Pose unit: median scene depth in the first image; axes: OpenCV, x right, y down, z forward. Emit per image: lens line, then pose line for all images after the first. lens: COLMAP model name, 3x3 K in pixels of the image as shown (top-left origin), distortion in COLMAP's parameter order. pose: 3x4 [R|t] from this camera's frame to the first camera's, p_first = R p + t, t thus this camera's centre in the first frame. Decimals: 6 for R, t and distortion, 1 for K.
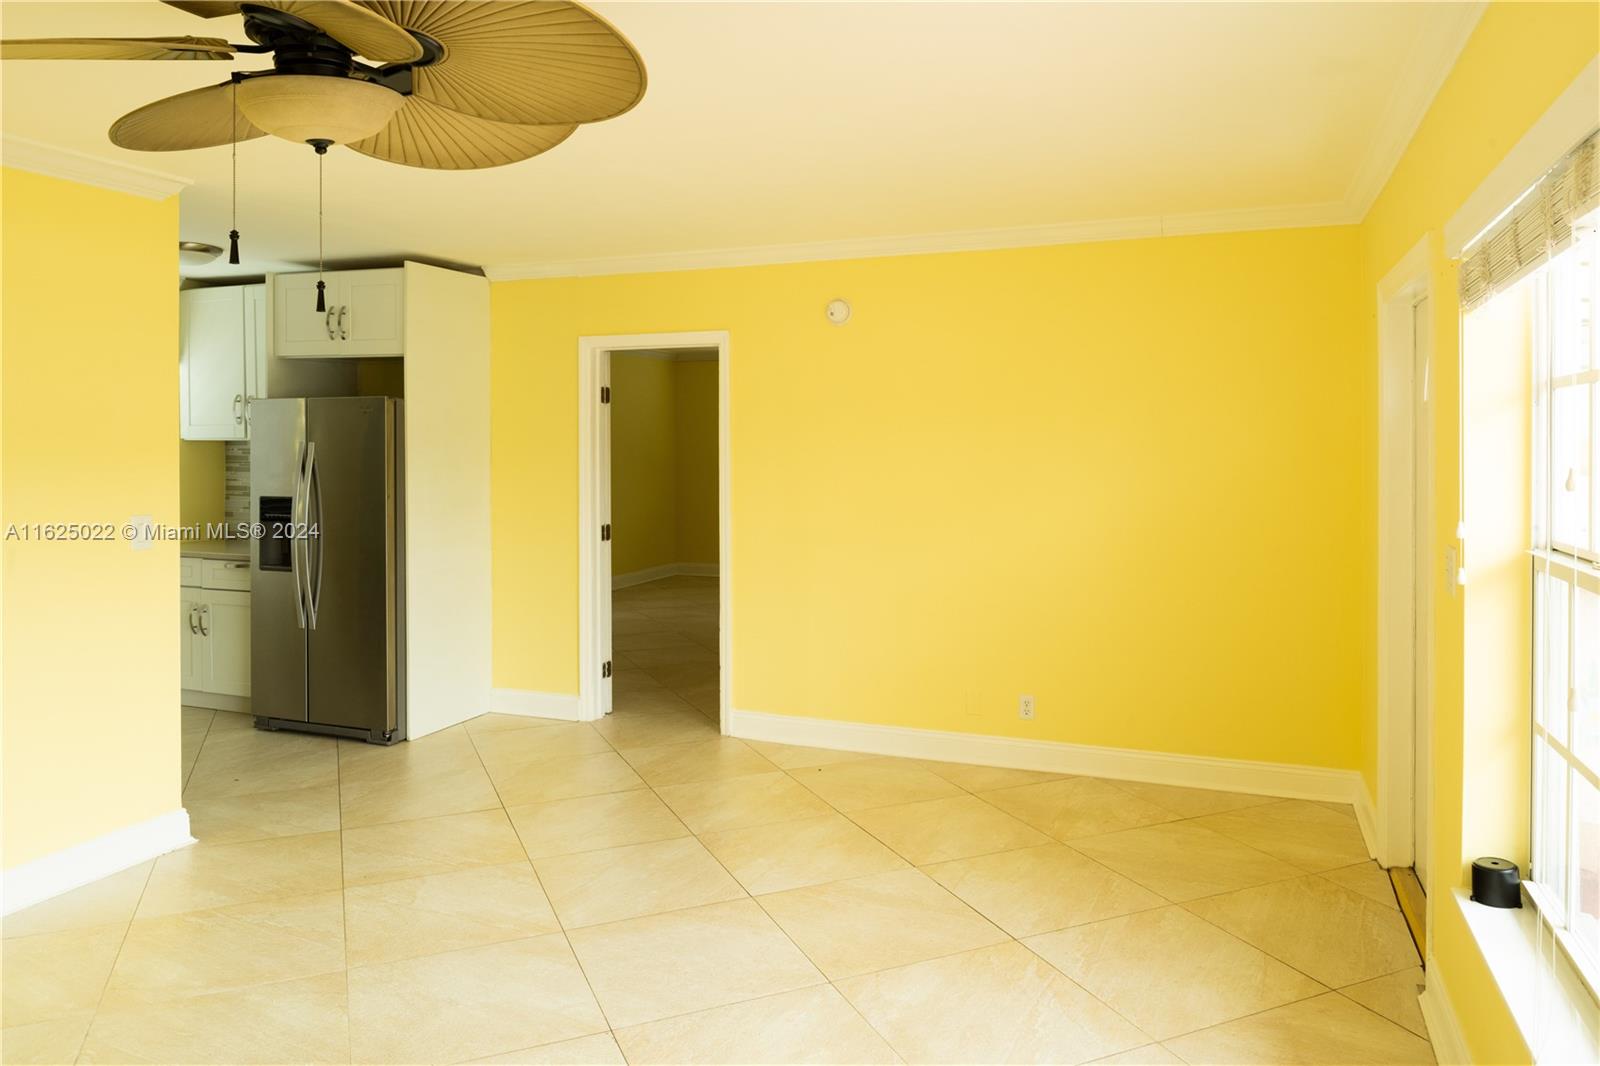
lens RADIAL K [[1096.4, 0, 799.5], [0, 1096.4, 452.2], [0, 0, 1]] dist [-0.007745, -0.002601]
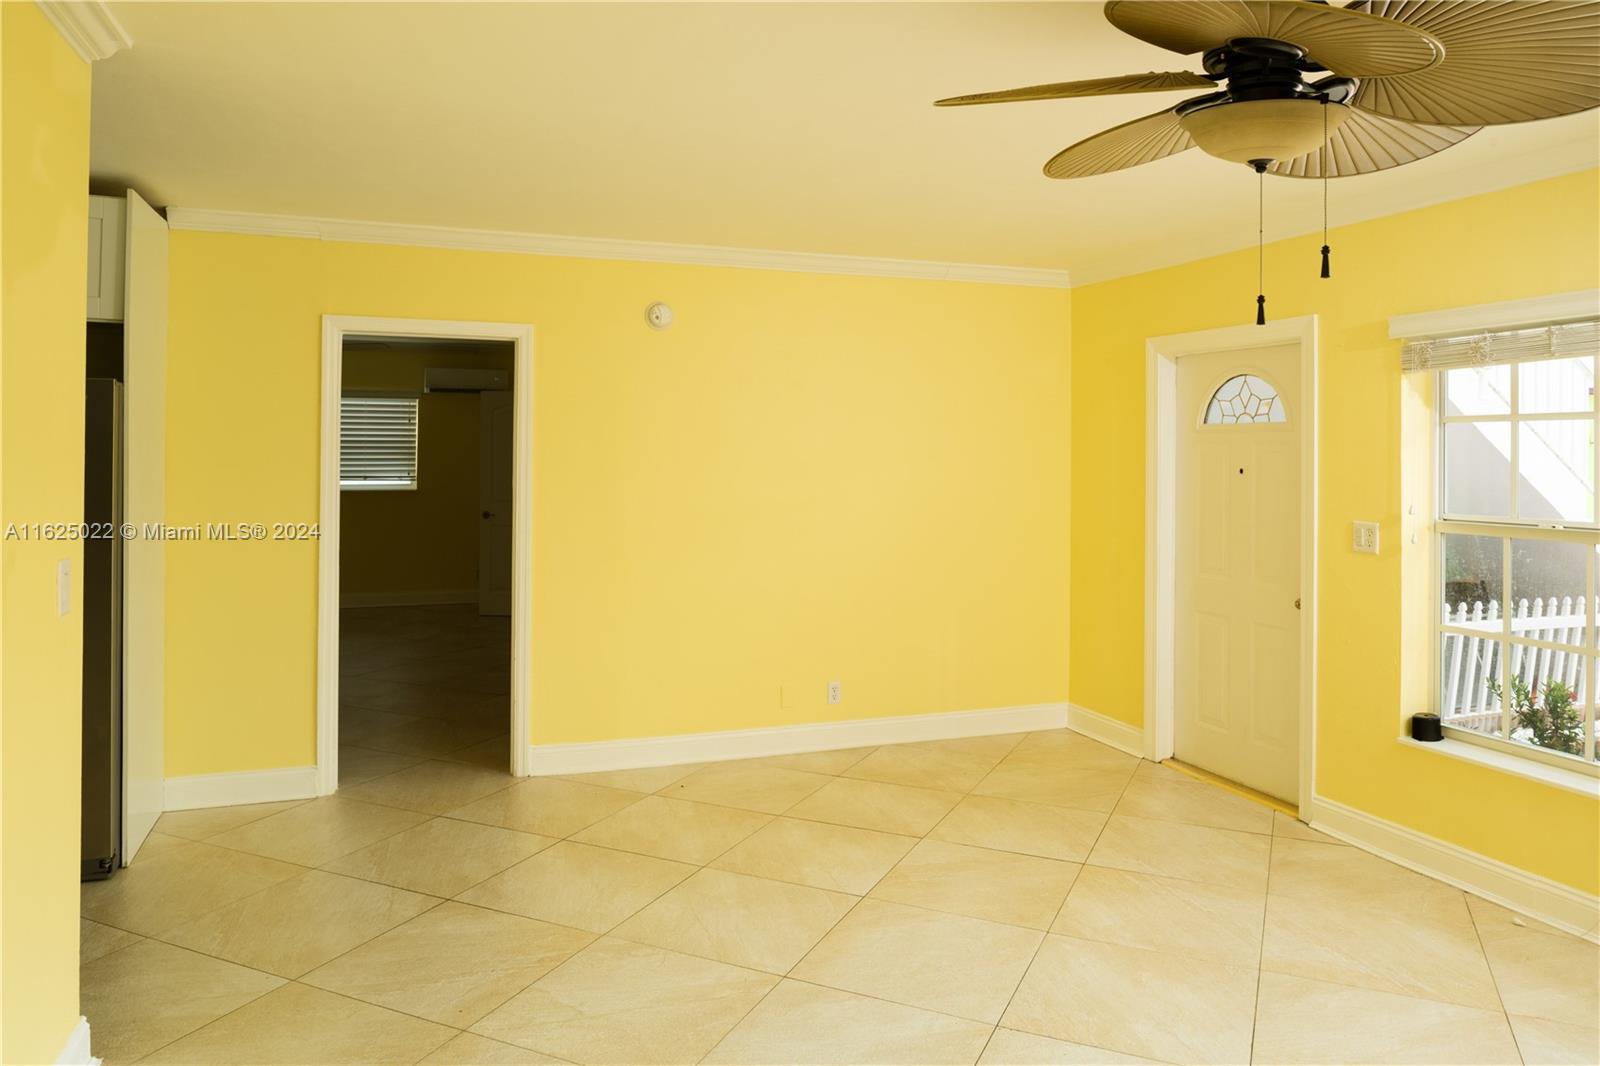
lens RADIAL K [[1107.8, 0, 803.3], [0, 1107.8, 439.4], [0, 0, 1]] dist [-0.017132, 0.001792]
pose [[0.741286, 0.014531, 0.671031, -0.674487], [-0.002377, 0.999816, -0.019026, 0.000730], [-0.671185, 0.012509, 0.741185, 0.235699]]
